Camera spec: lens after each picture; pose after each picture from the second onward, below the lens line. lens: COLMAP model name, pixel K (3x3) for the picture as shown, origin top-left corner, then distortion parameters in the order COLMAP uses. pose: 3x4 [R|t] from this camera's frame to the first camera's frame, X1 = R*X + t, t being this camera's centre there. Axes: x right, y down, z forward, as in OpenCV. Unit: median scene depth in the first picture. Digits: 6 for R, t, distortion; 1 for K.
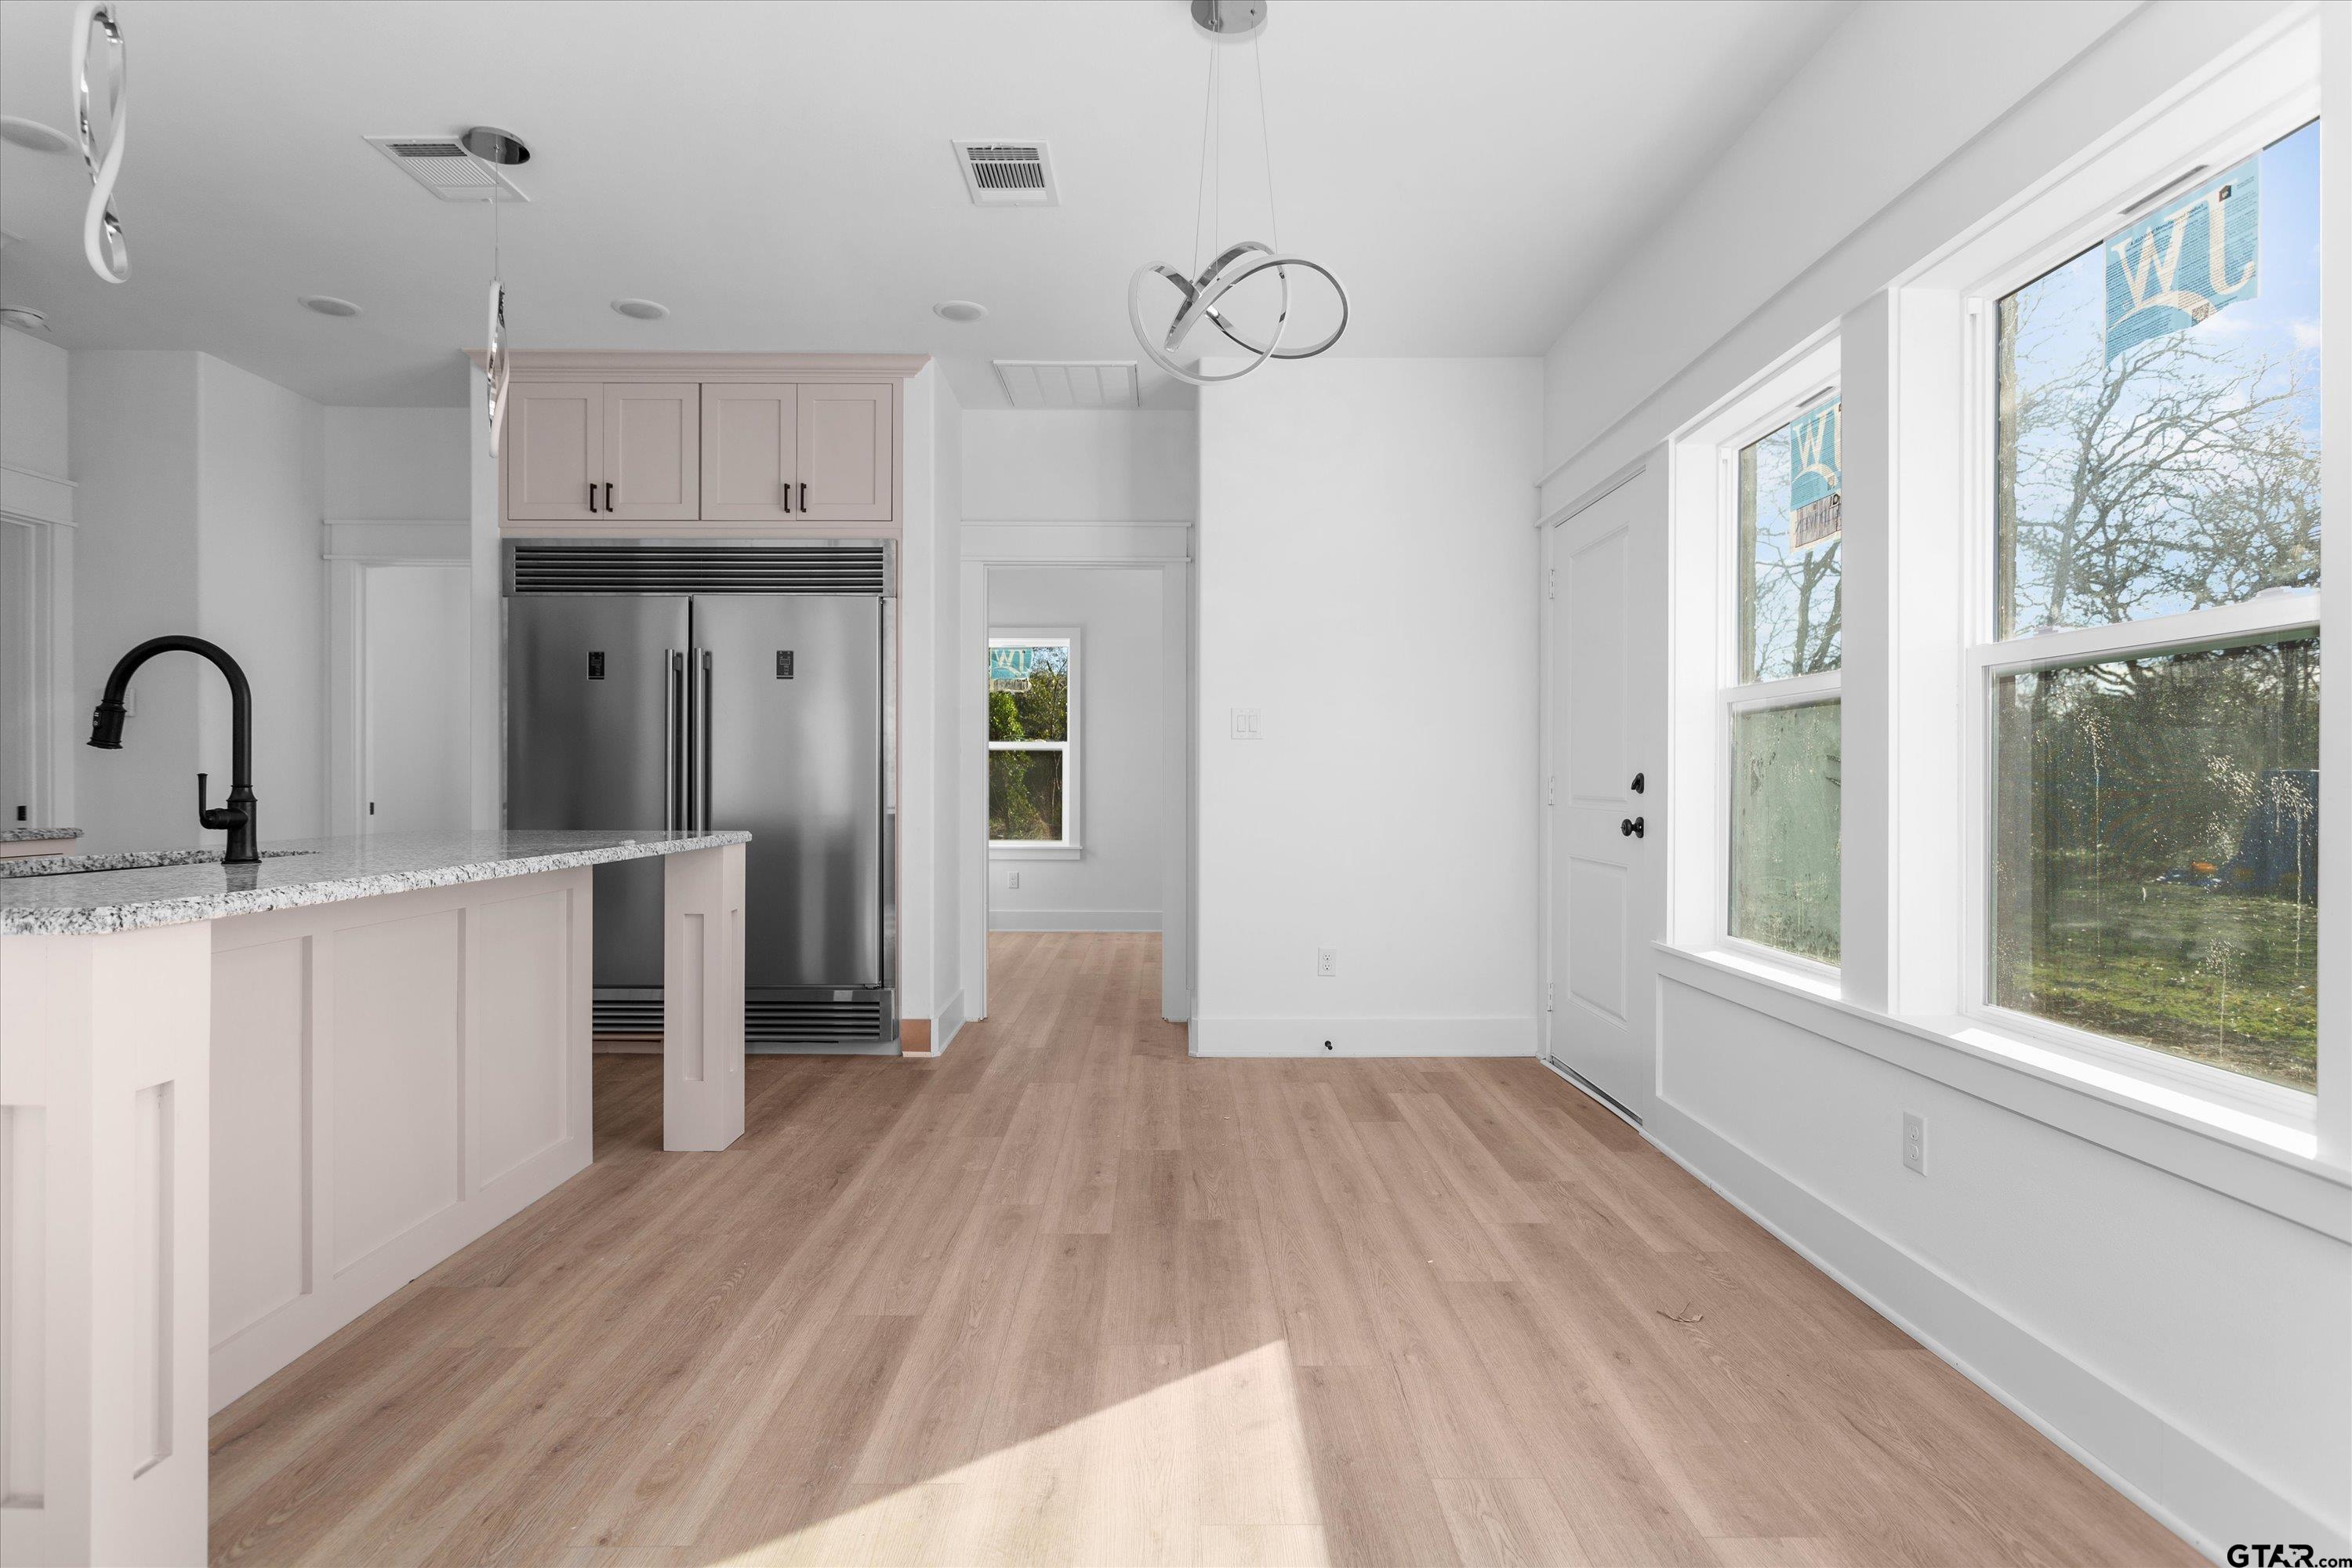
lens RADIAL K [[1191.3, 0, 1176.0], [0, 1191.3, 784.0], [0, 0, 1]] dist [-0.000258, 0.000138]
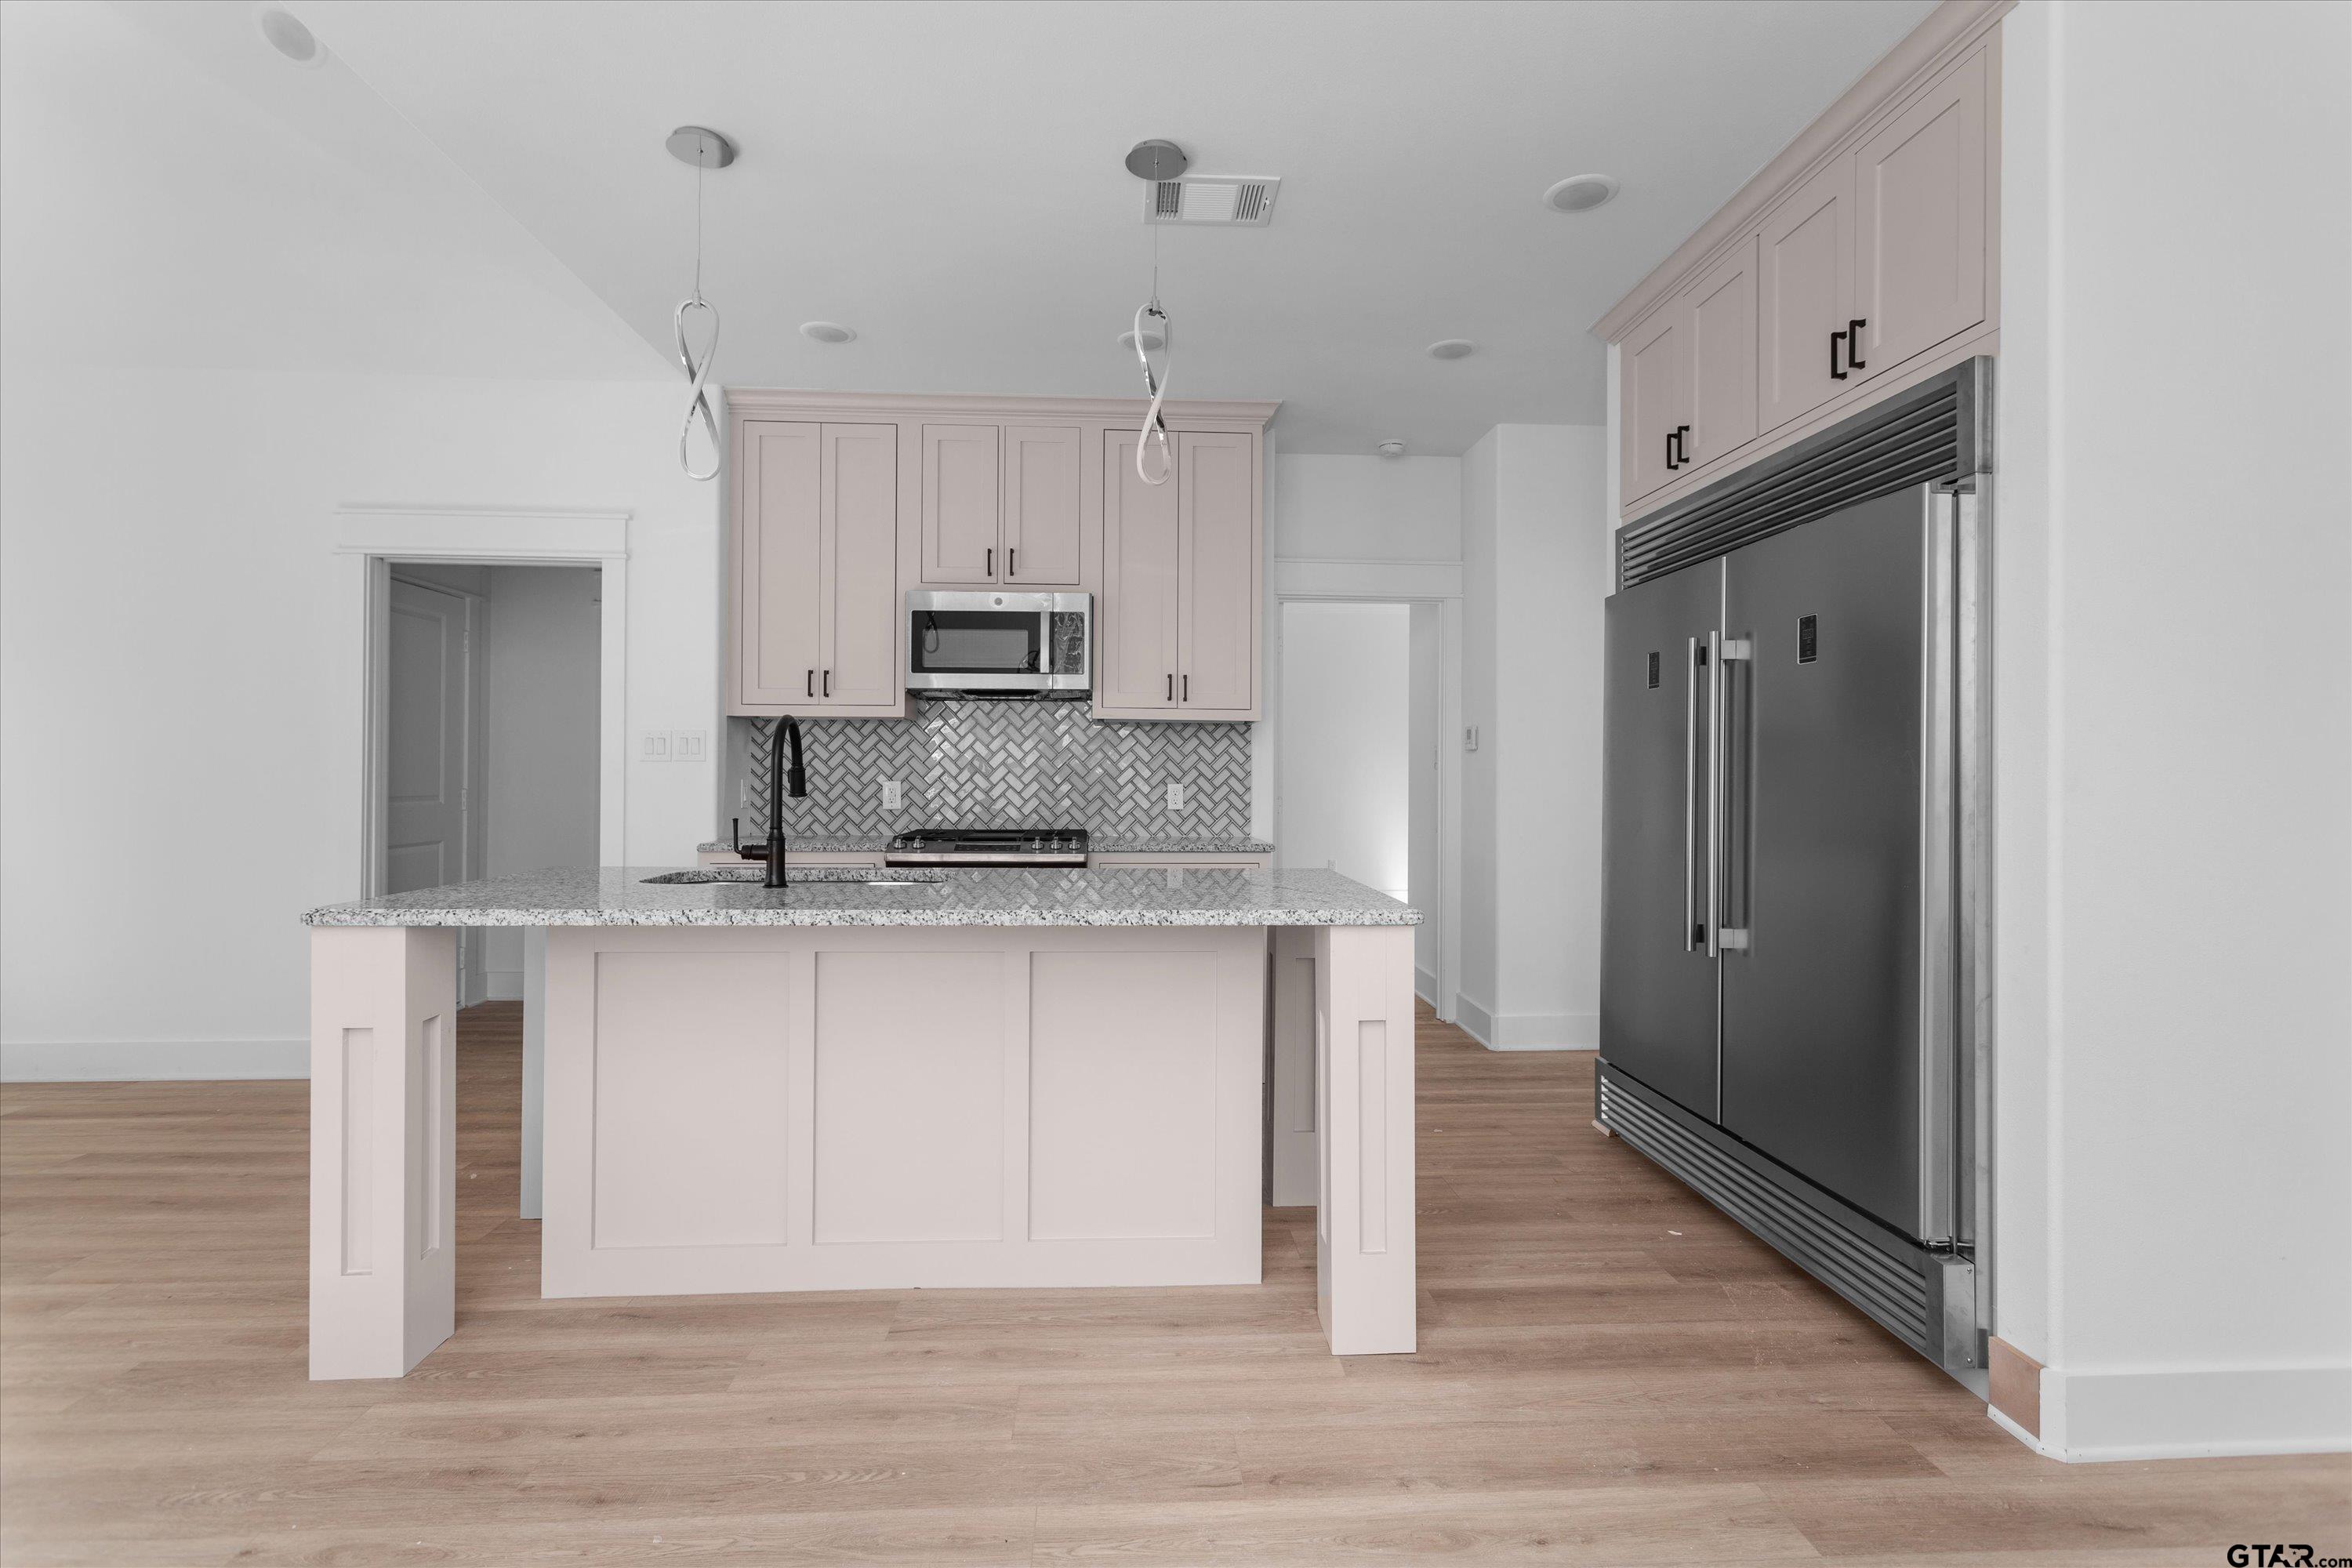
lens RADIAL K [[1105.0, 0, 1175.5], [0, 1105.0, 751.4], [0, 0, 1]] dist [-0.000419, 0.000259]
pose [[0.047571, -0.017685, -0.998711, 0.327438], [-0.007251, 0.999811, -0.018050, -0.046097], [0.998842, 0.008101, 0.047434, 1.016920]]
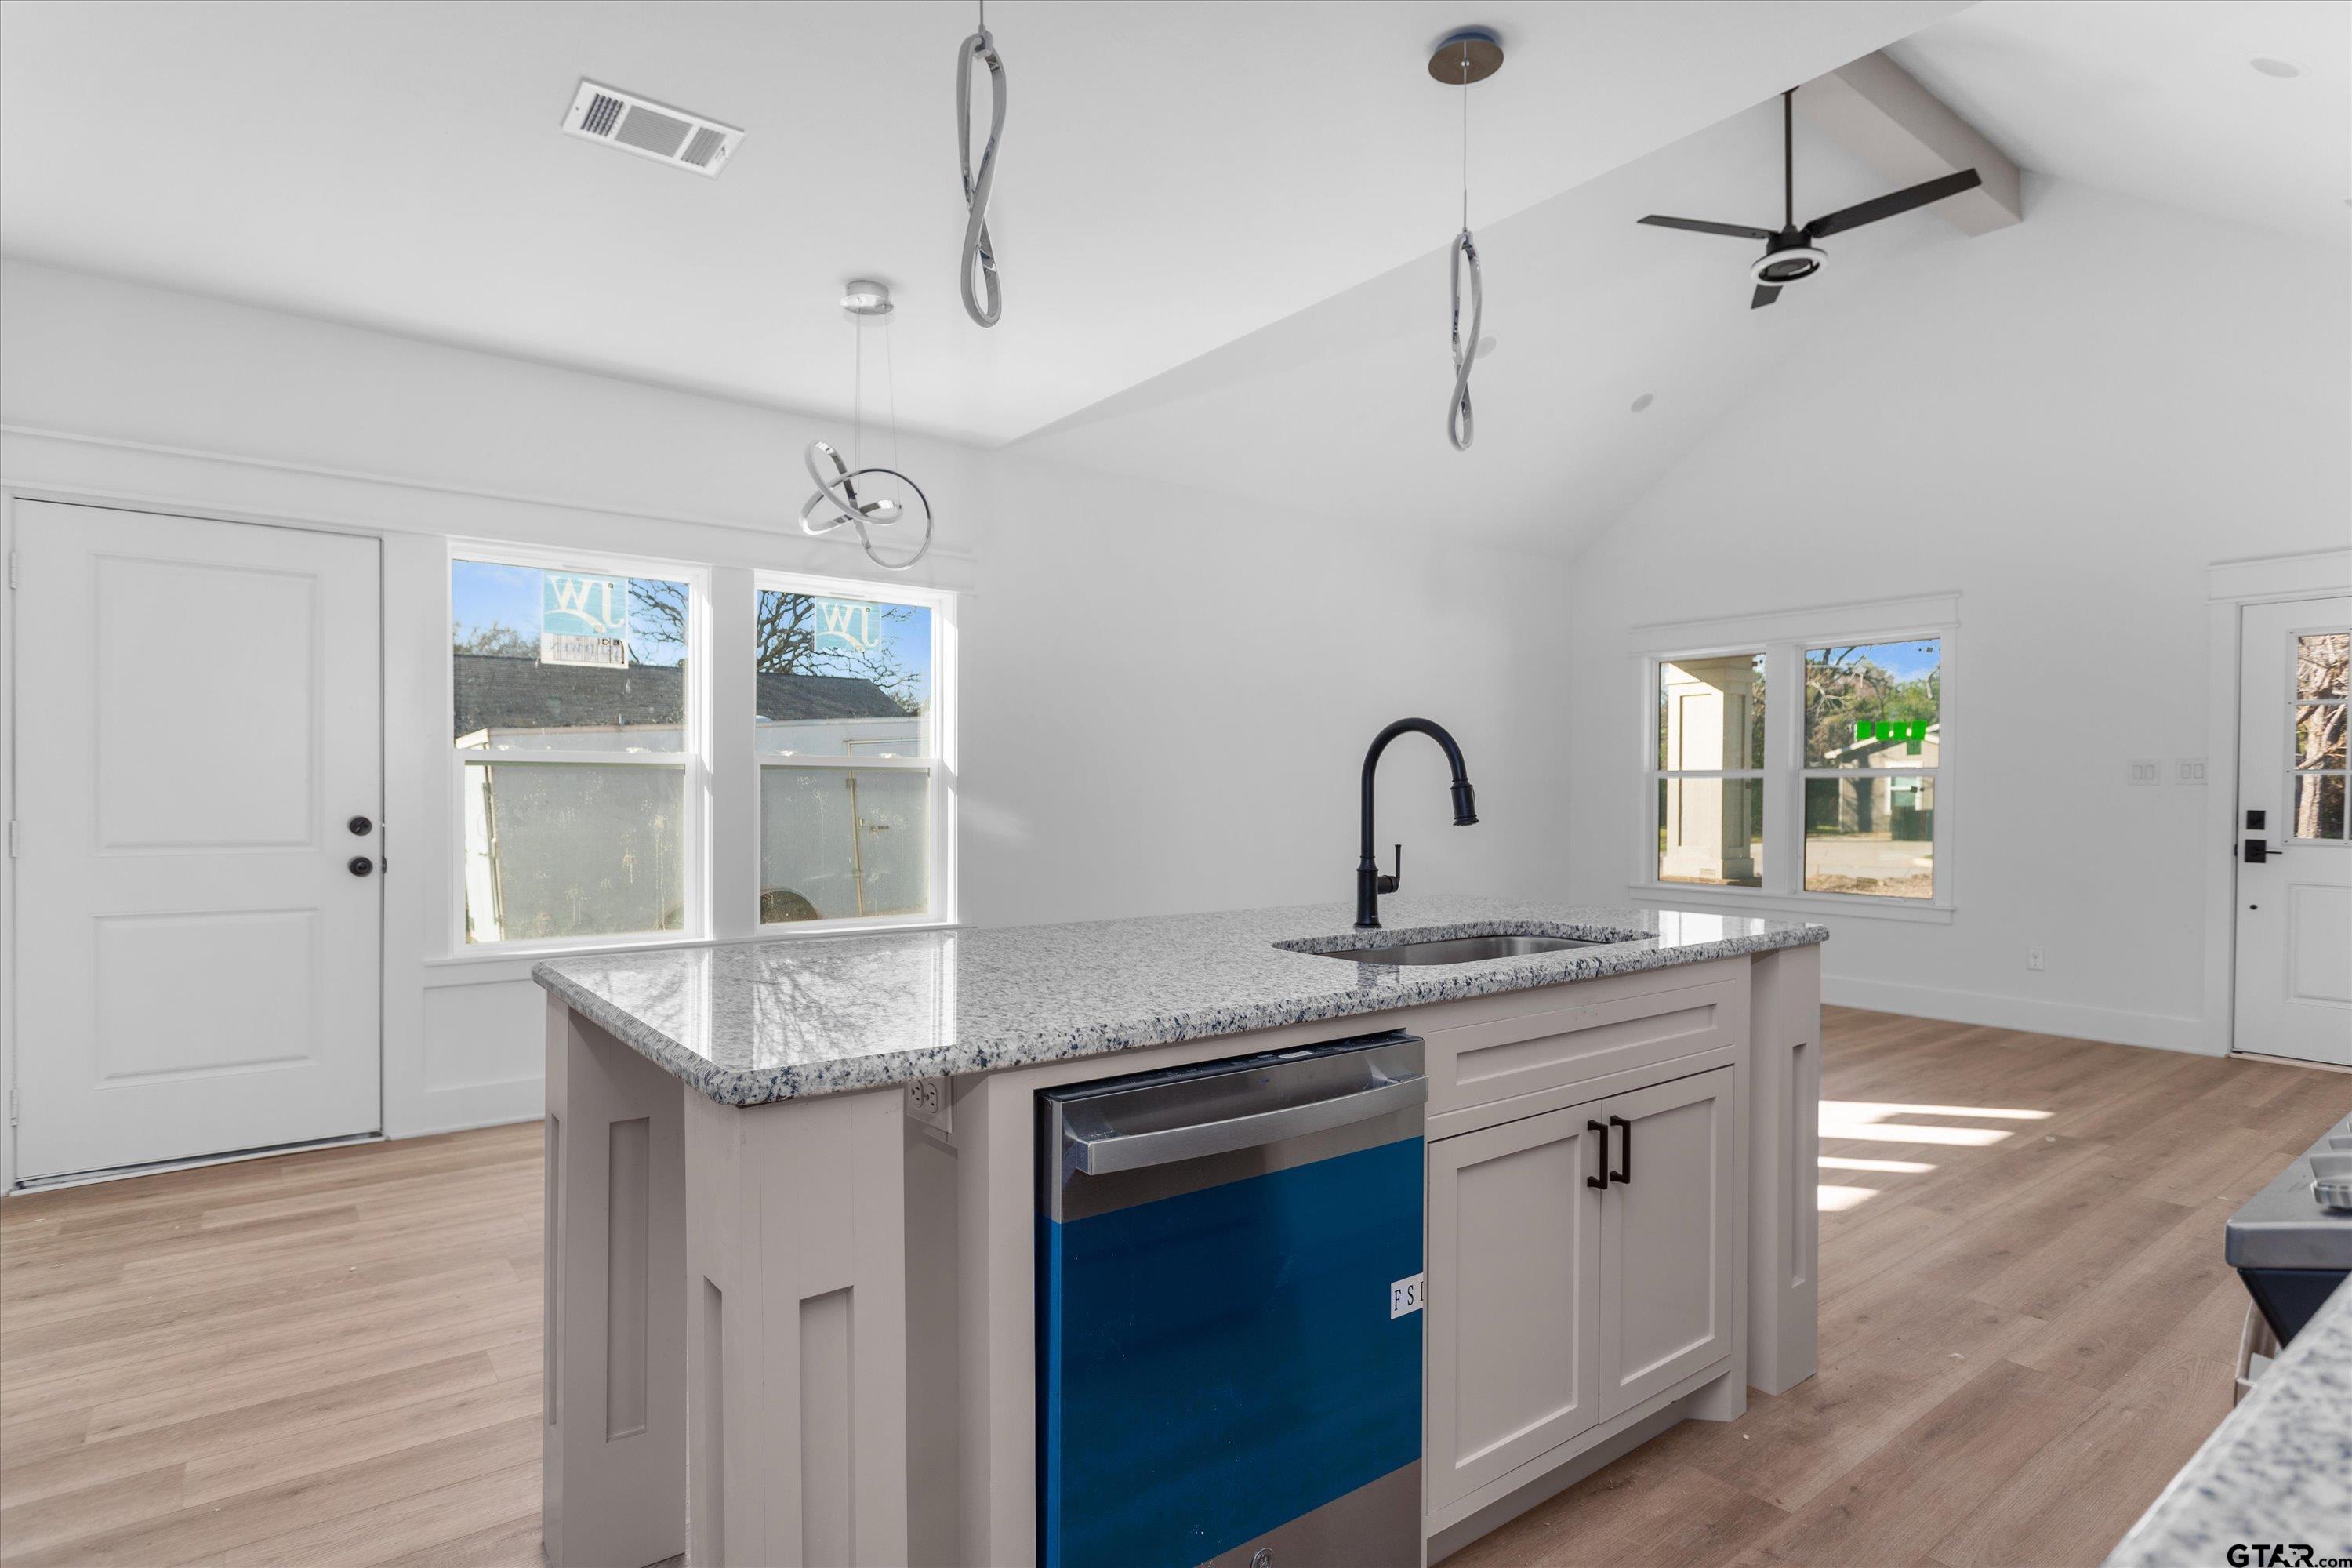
lens RADIAL K [[1191.3, 0, 1176.0], [0, 1191.3, 784.0], [0, 0, 1]] dist [-0.000258, 0.000138]
pose [[-0.597905, 0.000651, 0.801567, -1.169658], [-0.001875, 0.999996, -0.002210, -0.047115], [-0.801565, -0.002824, -0.597901, 1.337065]]
